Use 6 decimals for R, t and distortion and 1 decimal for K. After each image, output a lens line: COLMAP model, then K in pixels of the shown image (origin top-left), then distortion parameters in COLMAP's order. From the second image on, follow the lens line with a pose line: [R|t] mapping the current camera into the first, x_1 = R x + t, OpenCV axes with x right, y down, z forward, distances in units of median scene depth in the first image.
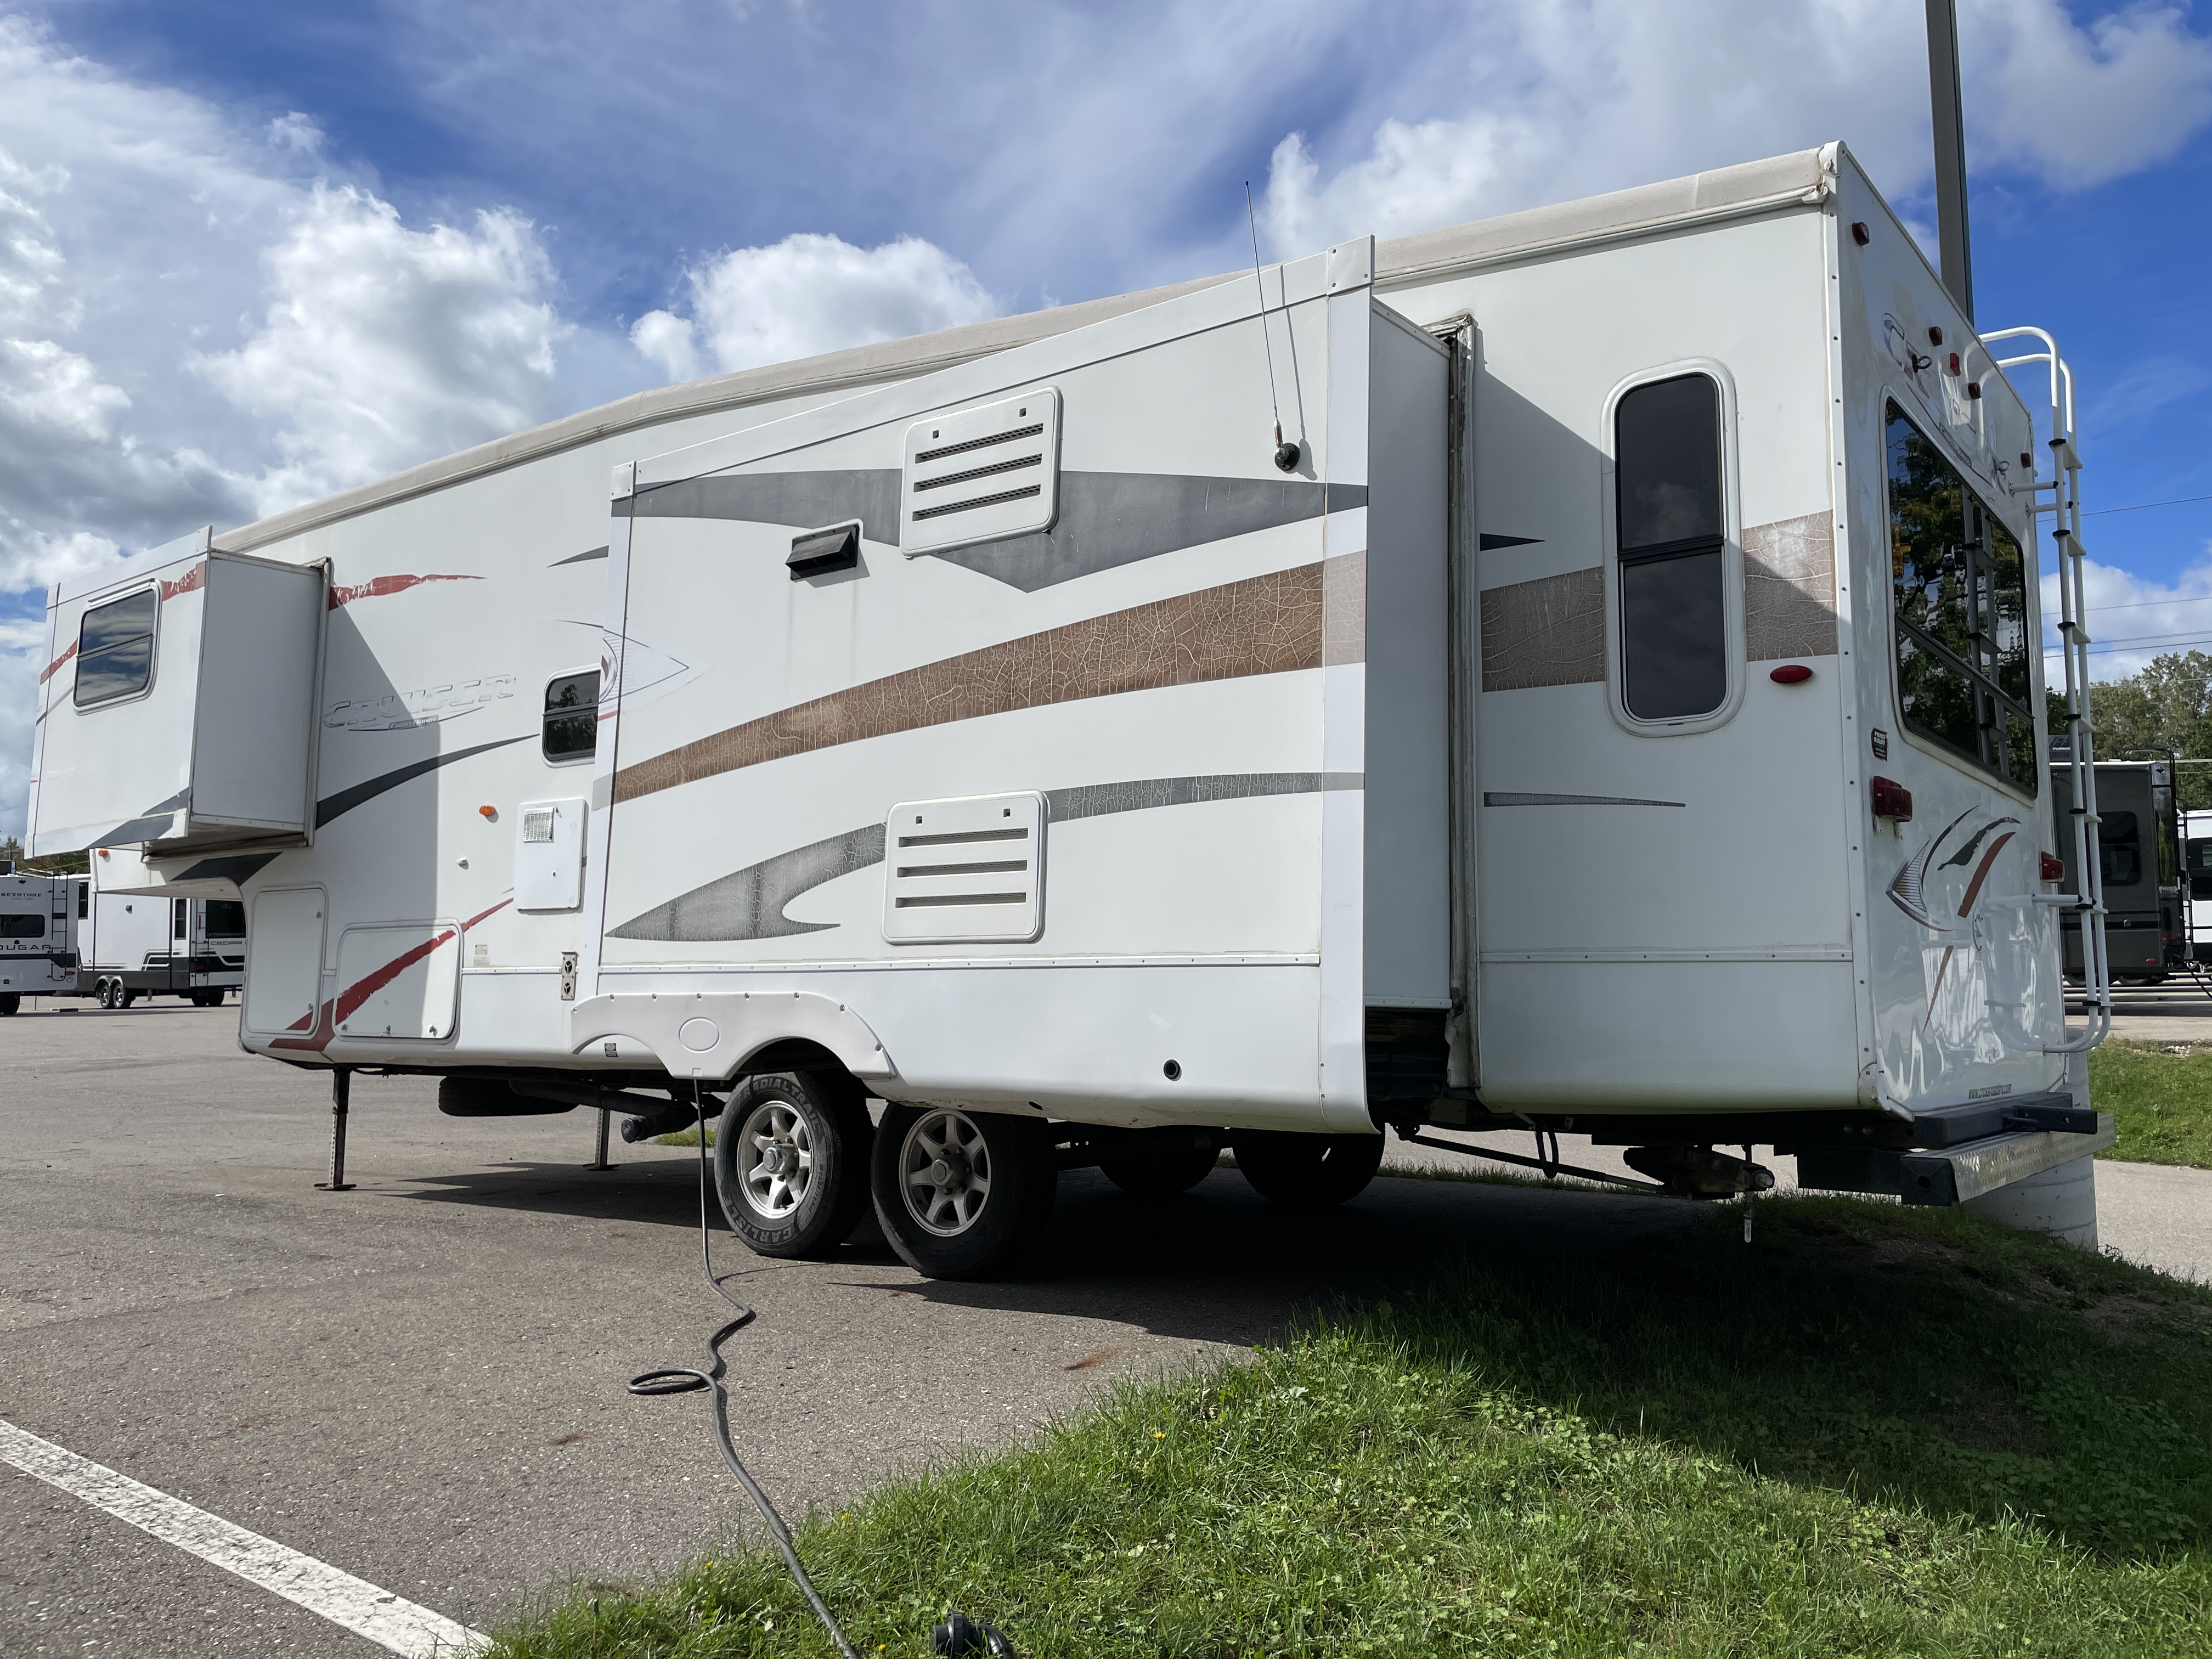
lens RADIAL K [[1701.8, 0, 1106.0], [0, 1701.8, 829.5], [0, 0, 1]] dist [0.025954, -0.000336]
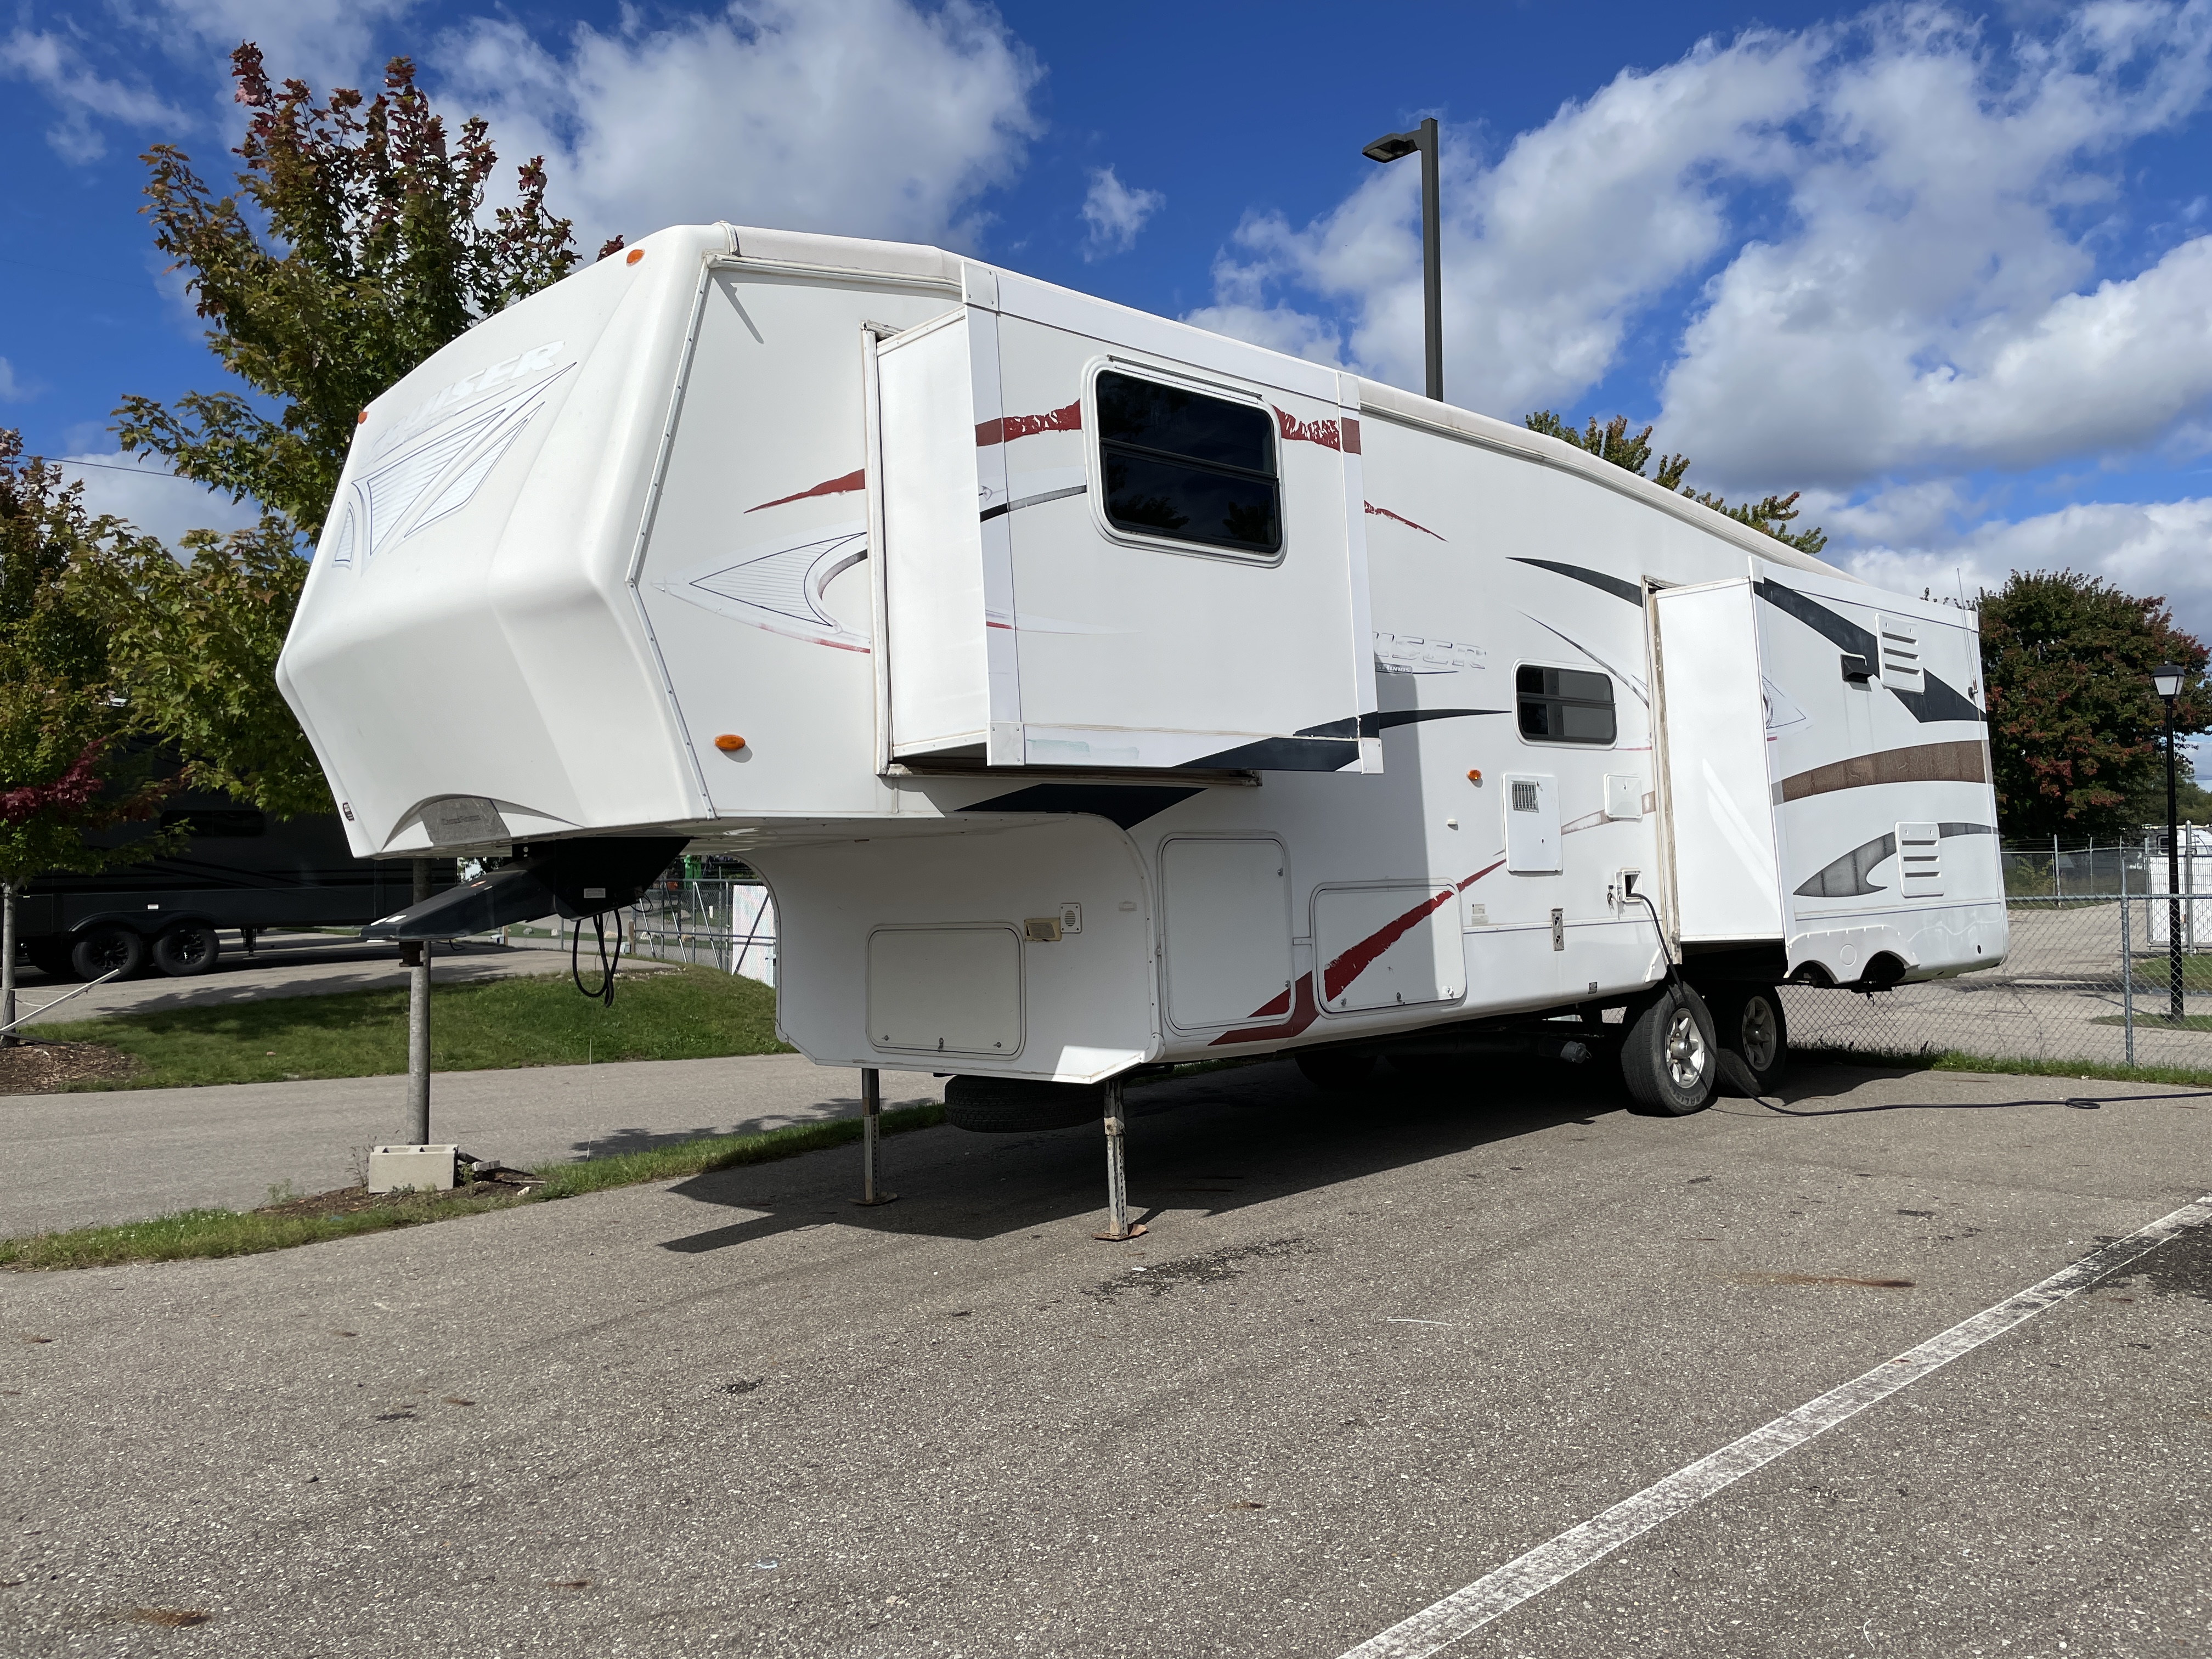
lens RADIAL K [[1651.5, 0, 1106.0], [0, 1651.5, 829.5], [0, 0, 1]] dist [0.041158, 0.002287]
pose [[0.145036, 0.030638, 0.988952, -1.405439], [-0.060011, 0.997953, -0.022116, 0.058392], [-0.987605, -0.056141, 0.146578, 1.085983]]
